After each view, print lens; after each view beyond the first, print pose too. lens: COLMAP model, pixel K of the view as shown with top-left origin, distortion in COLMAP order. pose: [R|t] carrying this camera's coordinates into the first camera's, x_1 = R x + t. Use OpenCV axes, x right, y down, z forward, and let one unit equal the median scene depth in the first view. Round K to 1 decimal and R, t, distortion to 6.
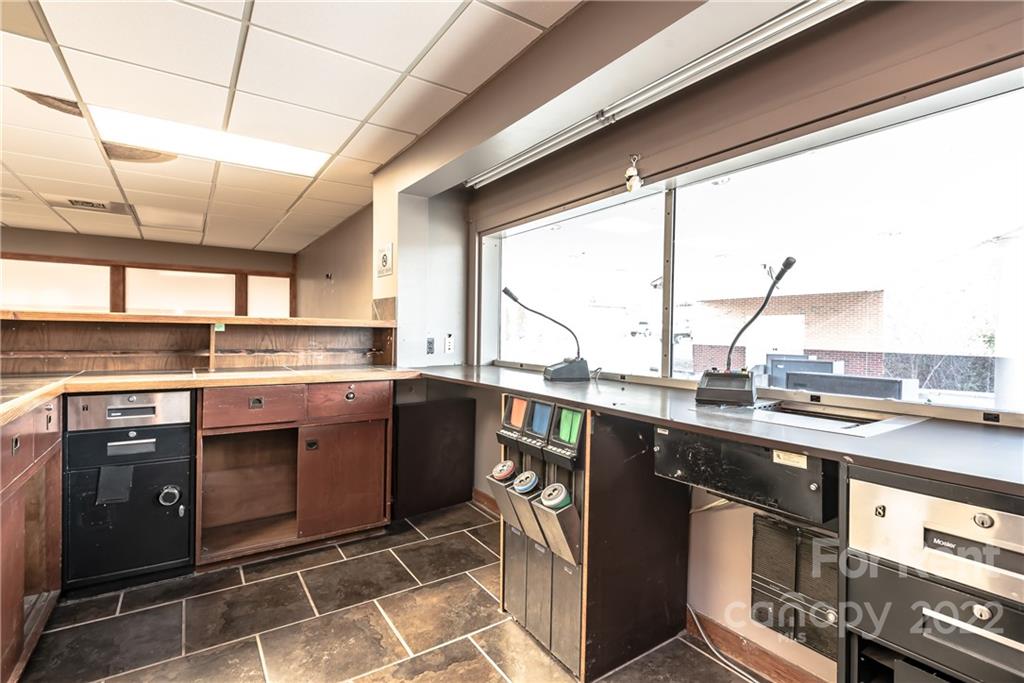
lens RADIAL K [[492.1, 0, 517.1], [0, 492.1, 338.4], [0, 0, 1]] dist [0.024230, -0.003244]
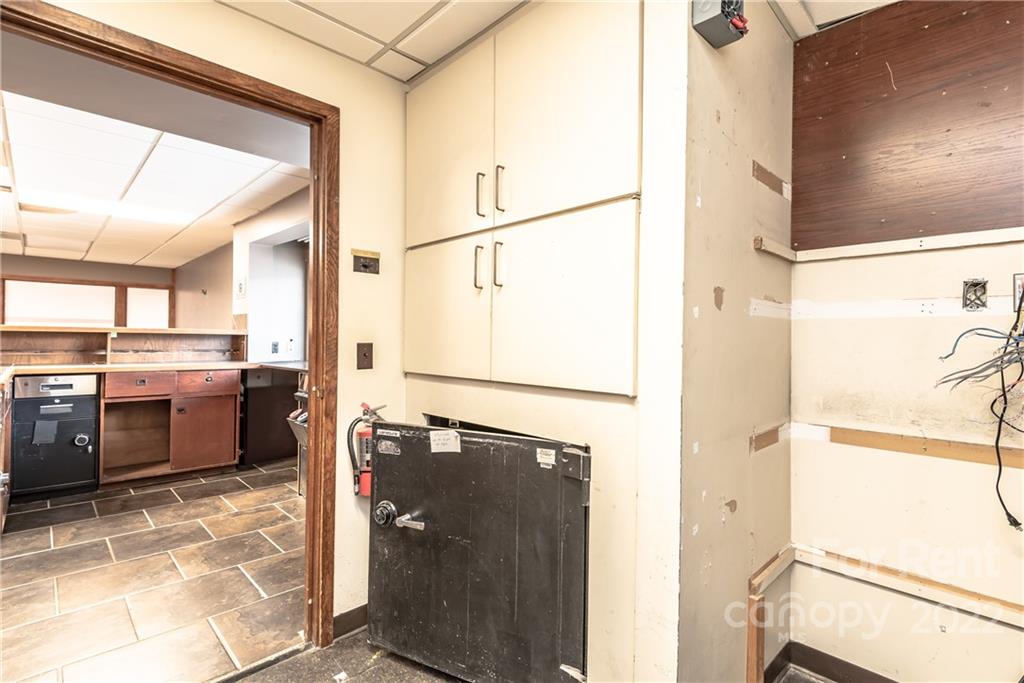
lens RADIAL K [[492.1, 0, 511.8], [0, 492.1, 338.2], [0, 0, 1]] dist [0.024230, -0.003244]
pose [[0.985608, -0.000151, 0.169047, 0.334151], [0.001904, 0.999946, -0.010210, 0.005779], [-0.169036, 0.010385, 0.985555, -0.695962]]
